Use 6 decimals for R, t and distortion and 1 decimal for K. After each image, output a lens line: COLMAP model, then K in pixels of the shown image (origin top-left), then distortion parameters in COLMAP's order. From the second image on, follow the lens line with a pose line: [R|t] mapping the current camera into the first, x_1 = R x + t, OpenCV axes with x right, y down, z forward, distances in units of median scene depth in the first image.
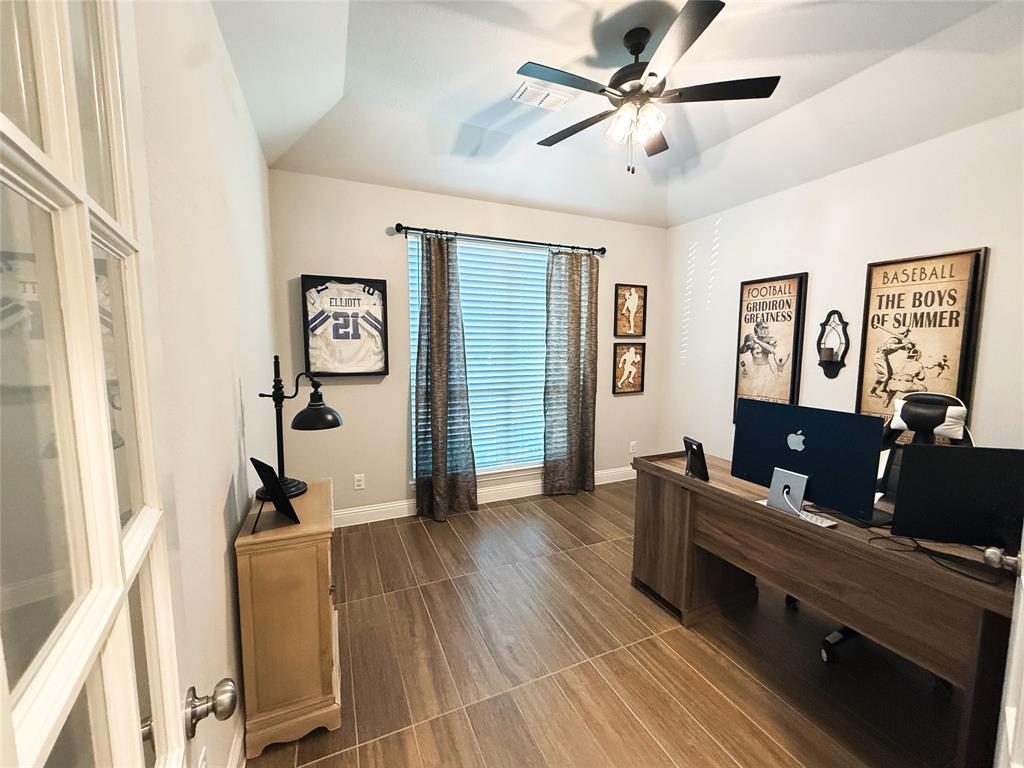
lens RADIAL K [[409.9, 0, 511.1], [0, 409.9, 386.2], [0, 0, 1]] dist [-0.001412, 0.000136]
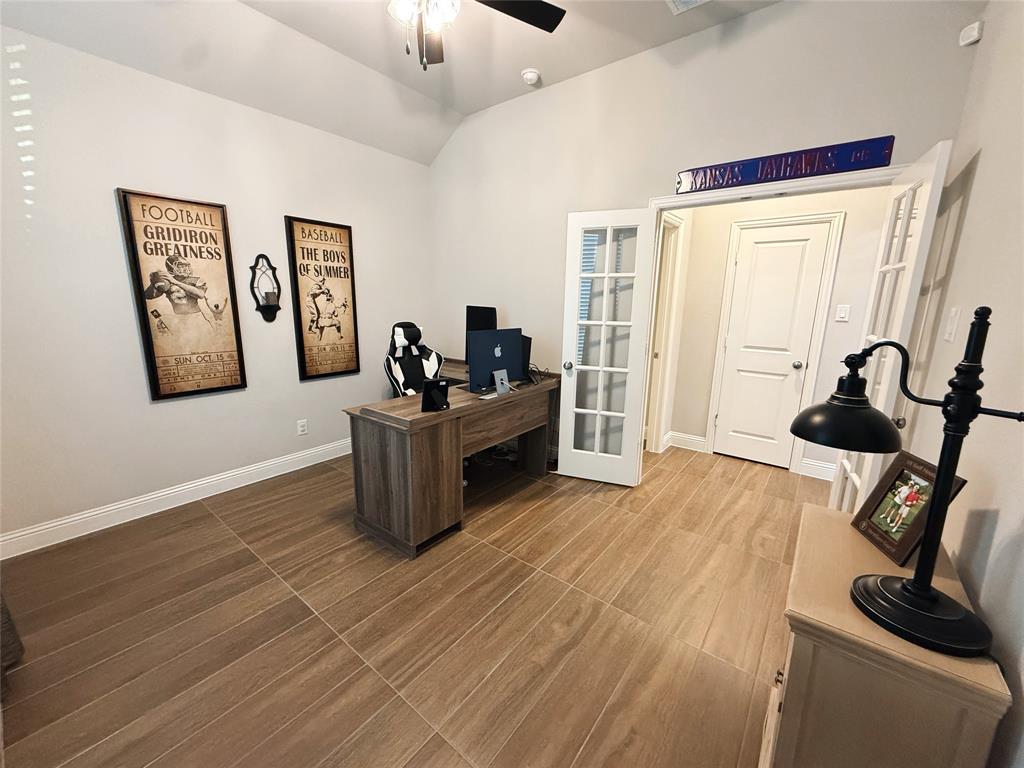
lens RADIAL K [[409.9, 0, 507.5], [0, 409.9, 385.0], [0, 0, 1]] dist [-0.001412, 0.000136]
pose [[-0.466613, -0.190396, 0.863726, -0.474596], [0.075478, 0.964421, 0.253368, -0.092262], [-0.881235, 0.183417, -0.435640, 1.061186]]
